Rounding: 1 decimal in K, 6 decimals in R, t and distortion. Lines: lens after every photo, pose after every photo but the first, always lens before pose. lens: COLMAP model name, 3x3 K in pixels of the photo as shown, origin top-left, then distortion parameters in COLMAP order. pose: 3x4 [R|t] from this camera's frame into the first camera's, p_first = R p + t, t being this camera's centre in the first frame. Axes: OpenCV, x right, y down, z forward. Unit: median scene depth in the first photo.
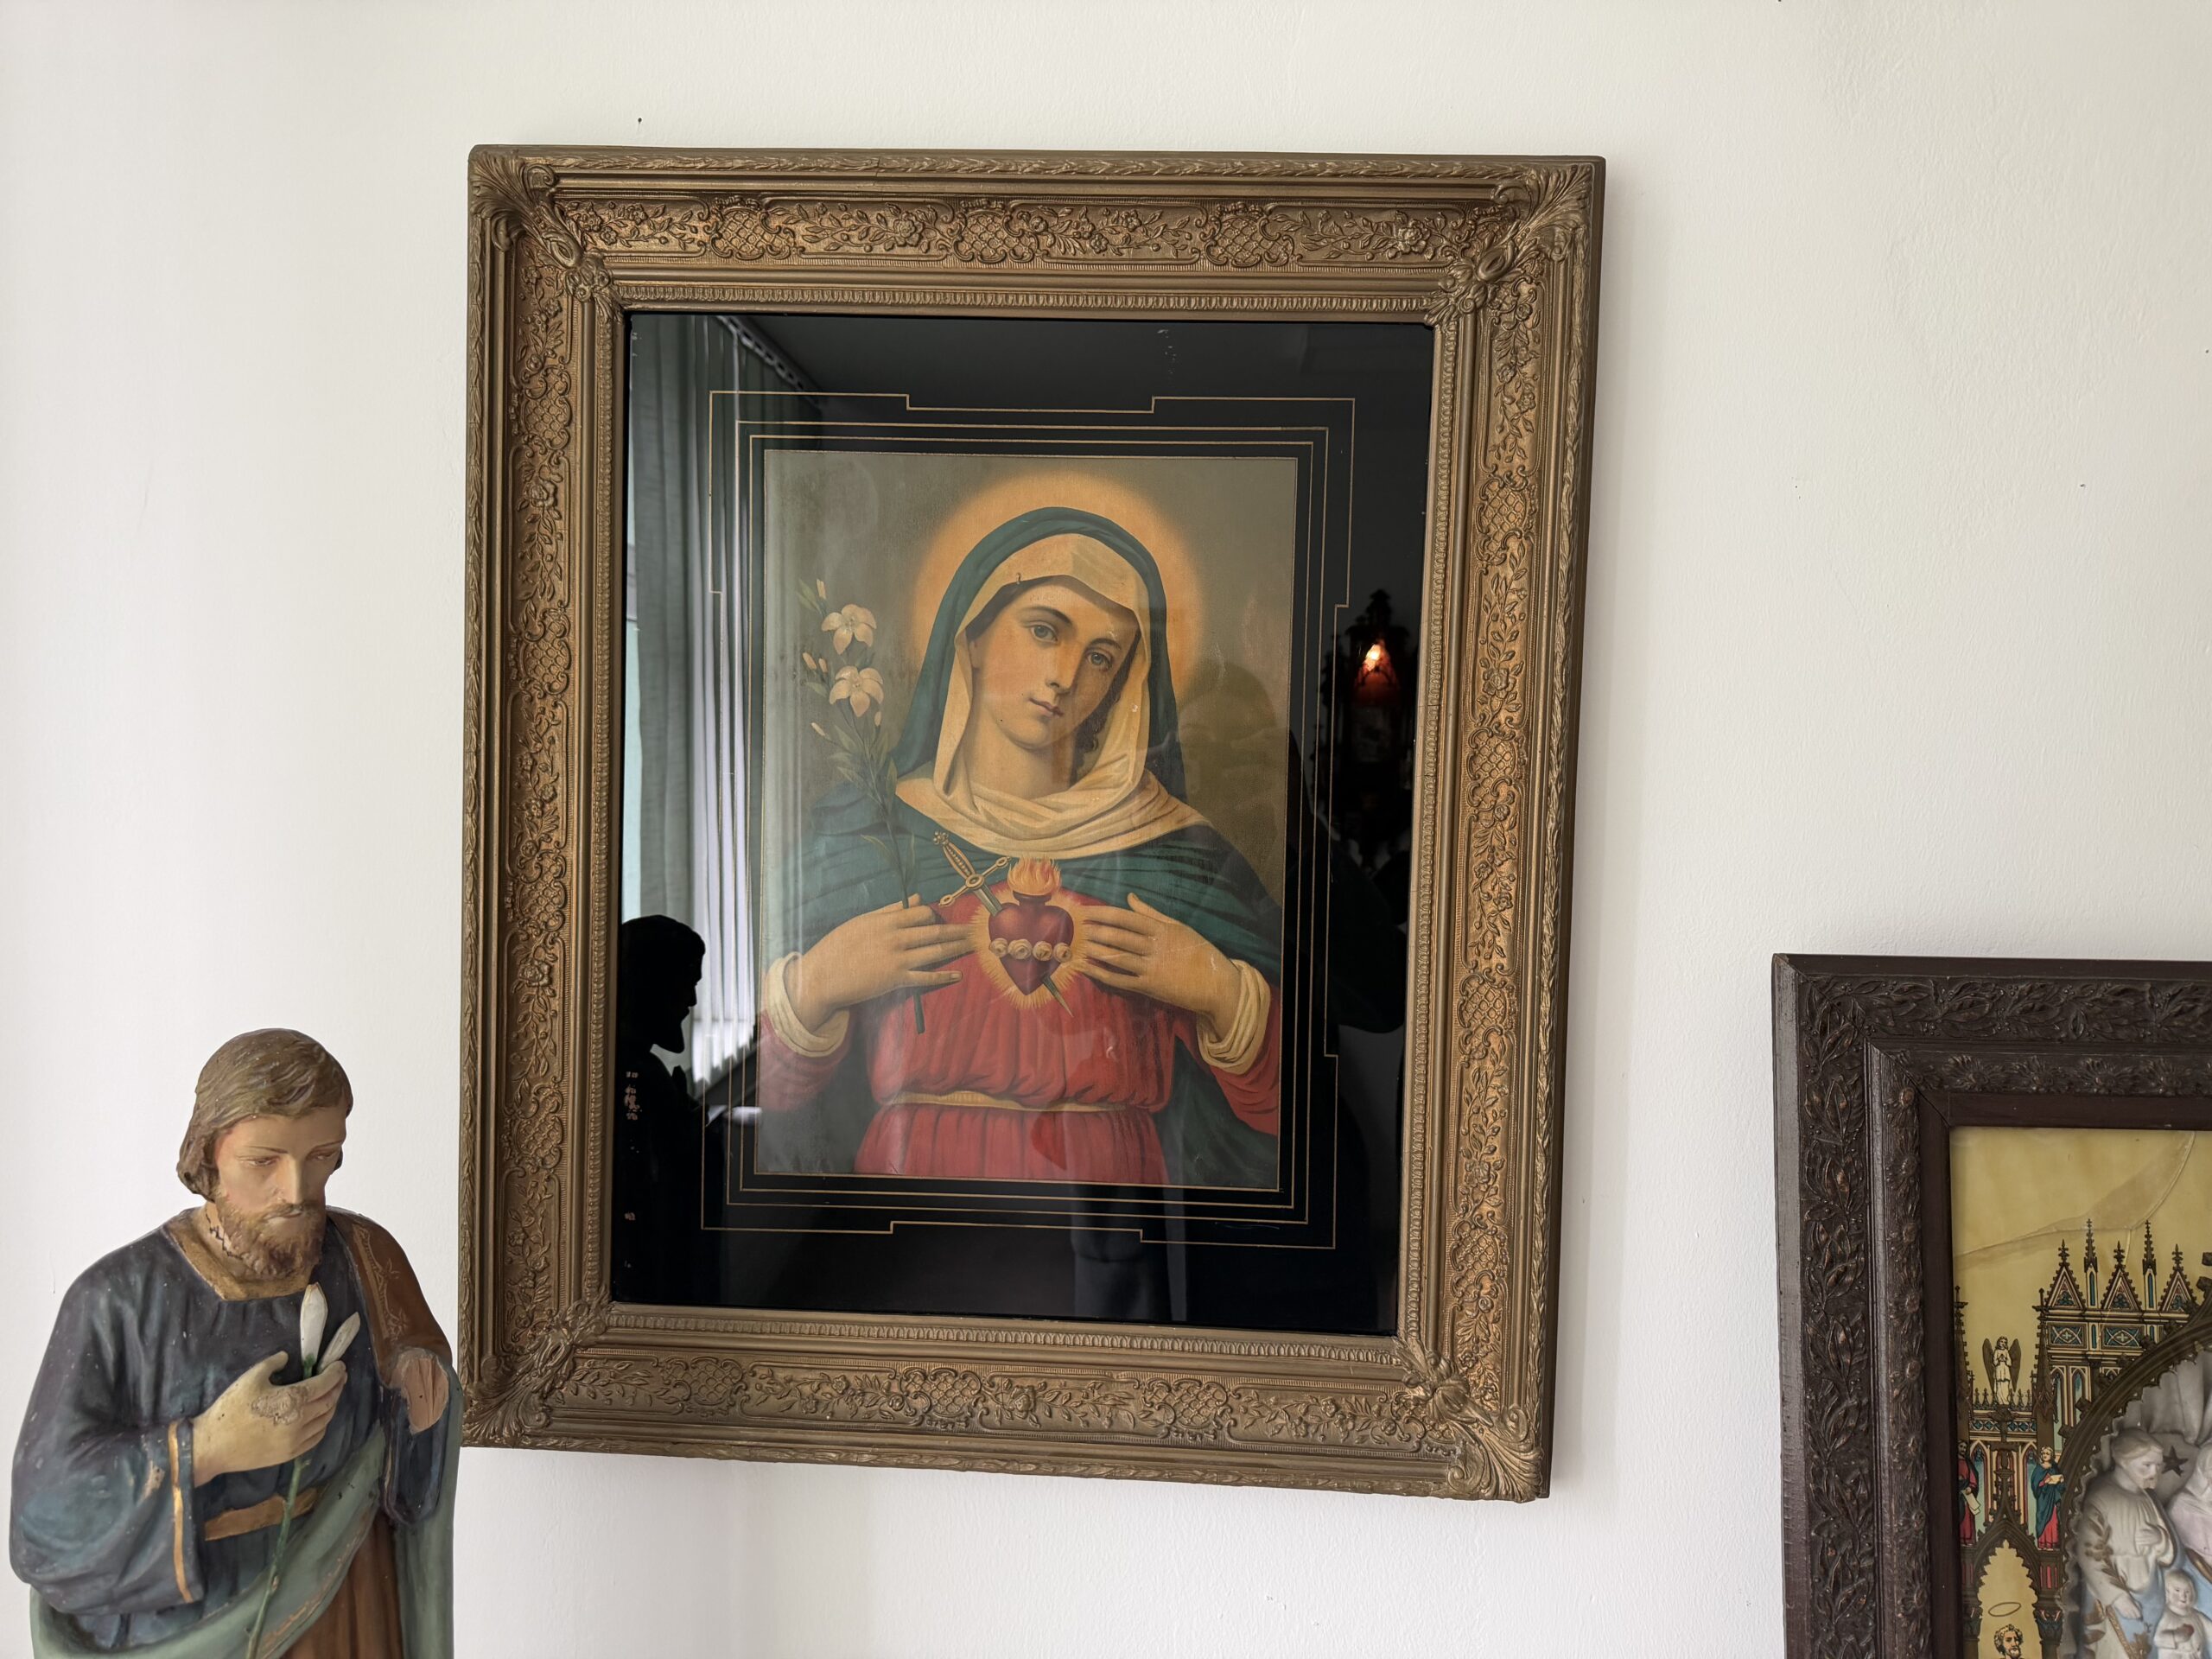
lens RADIAL K [[1787.3, 0, 1077.4], [0, 1787.3, 828.3], [0, 0, 1]] dist [0.125064, -0.128249]
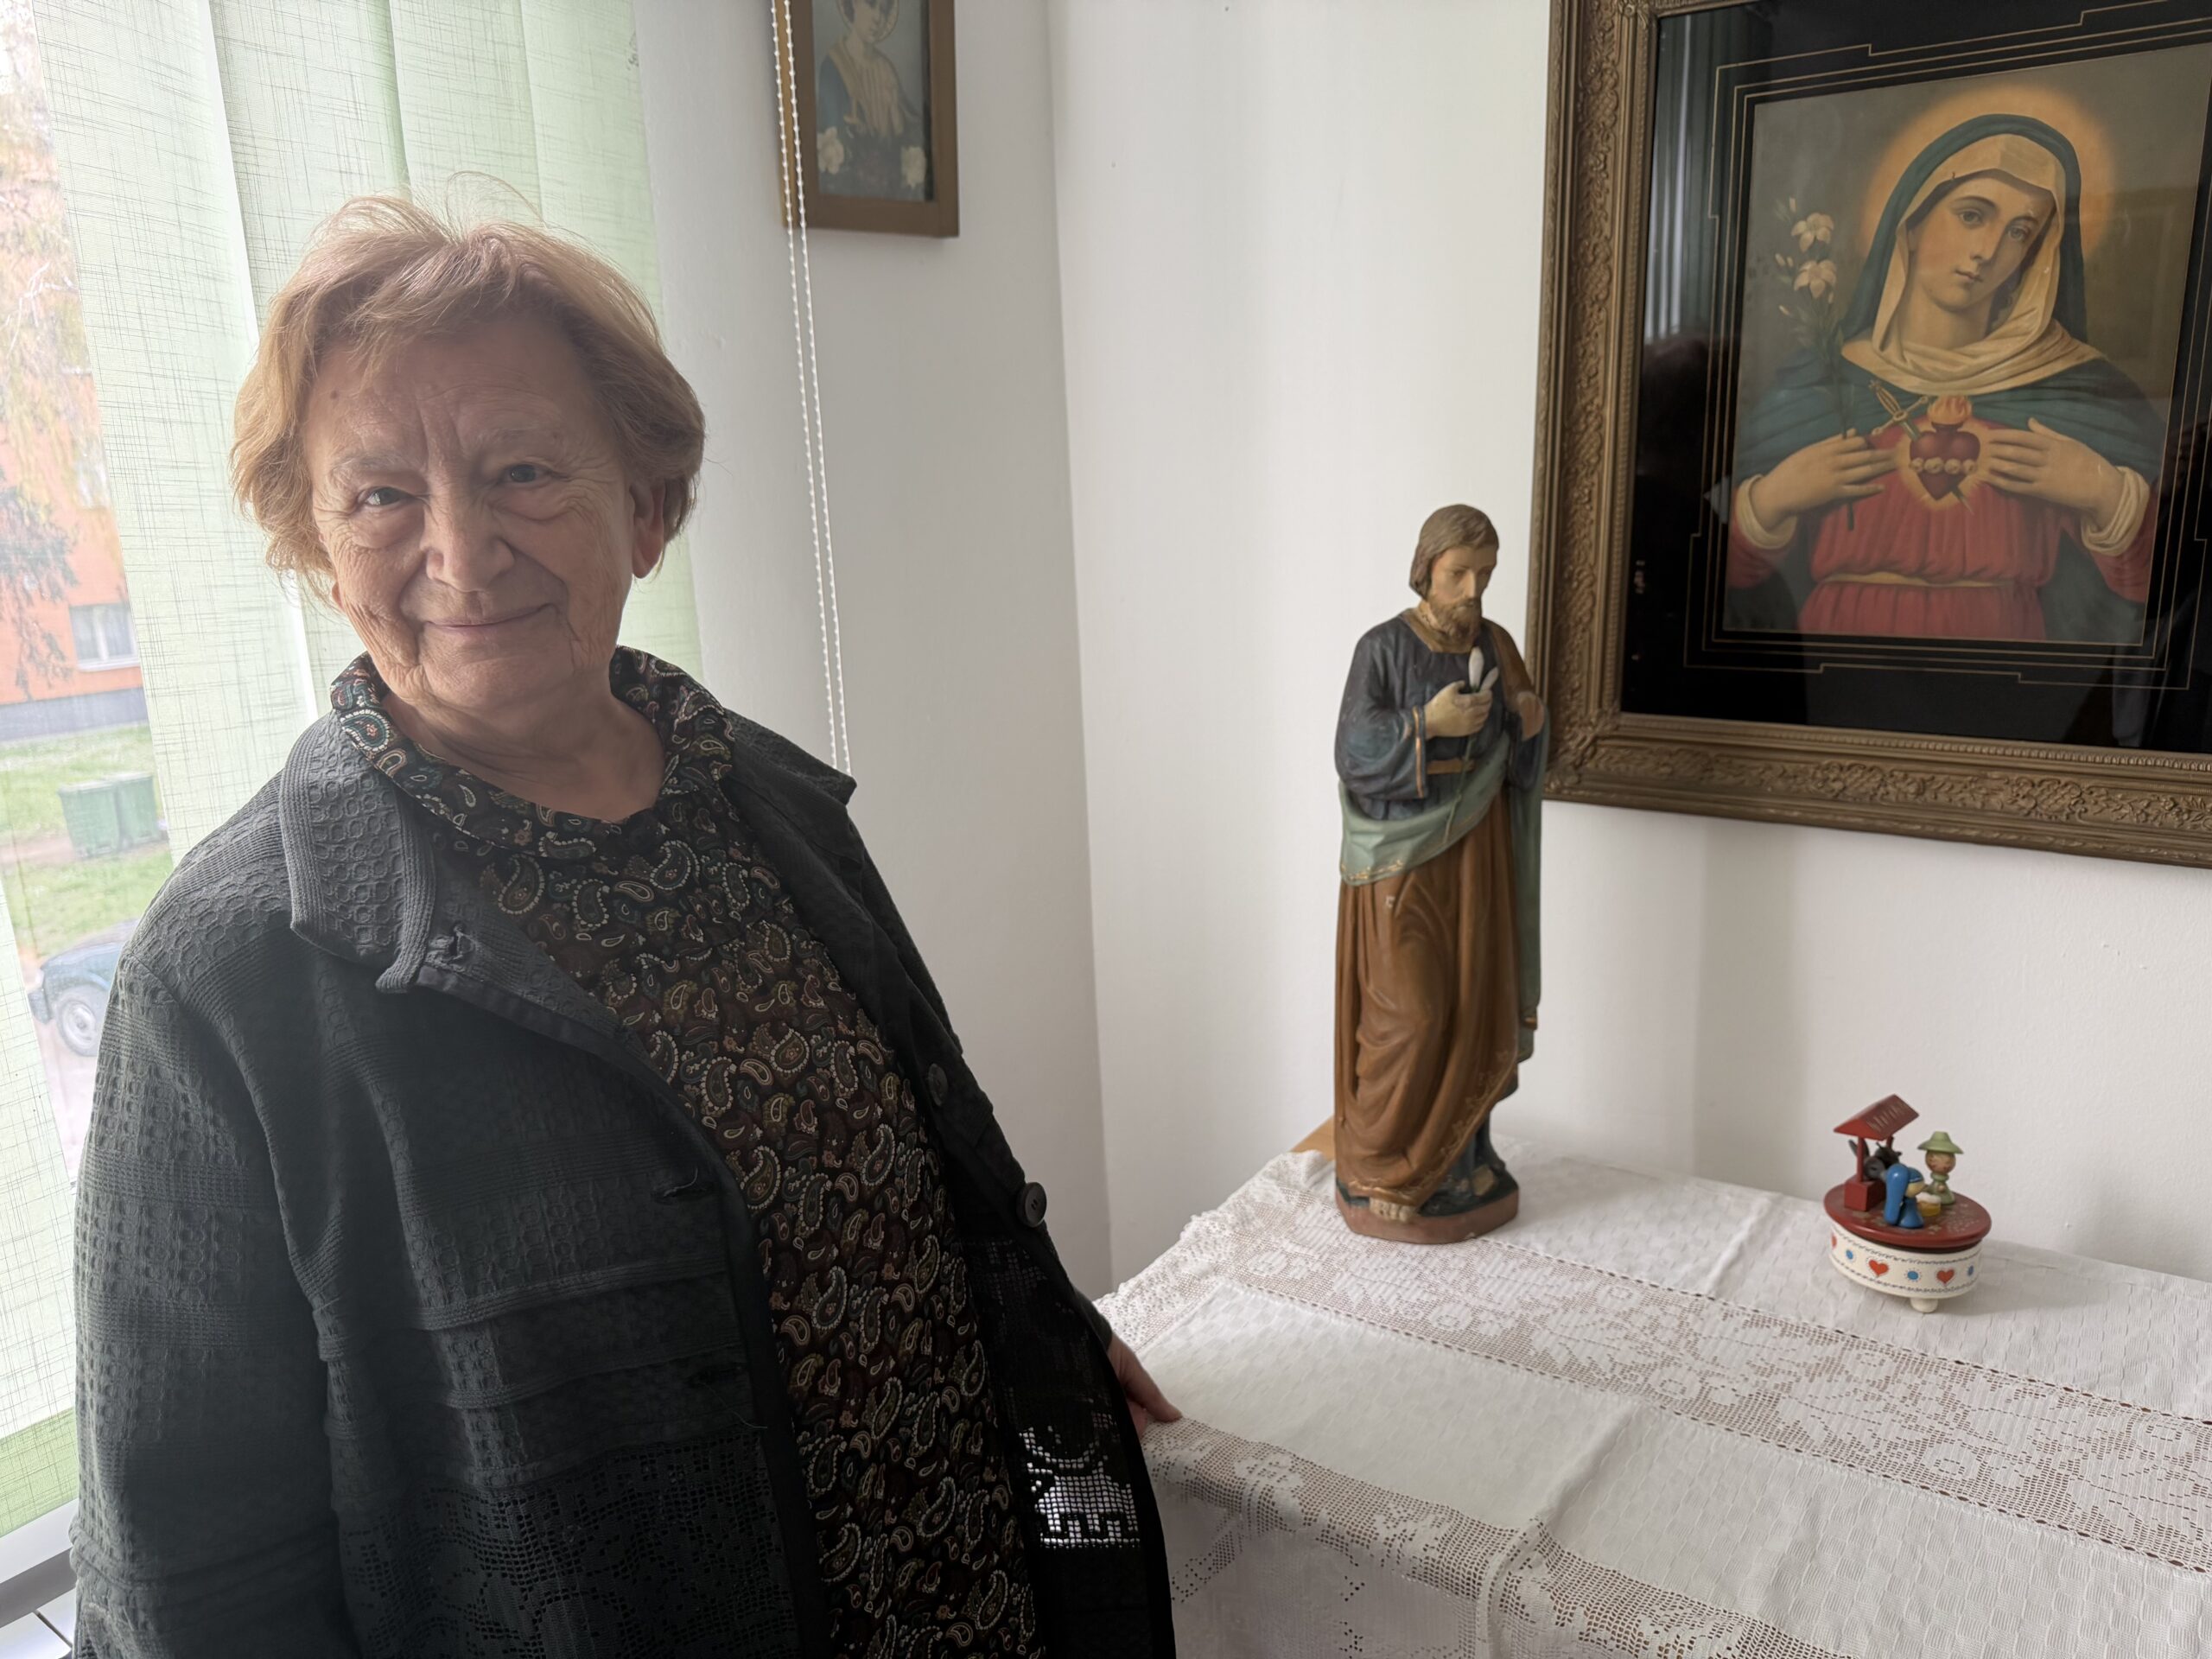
lens RADIAL K [[1583.4, 0, 1109.1], [0, 1583.4, 853.4], [0, 0, 1]] dist [0.021891, -0.020877]
pose [[0.862034, 0.076938, -0.500977, 0.057490], [0.044902, 0.972933, 0.226682, 0.052953], [0.504858, -0.217902, 0.835247, -0.408651]]
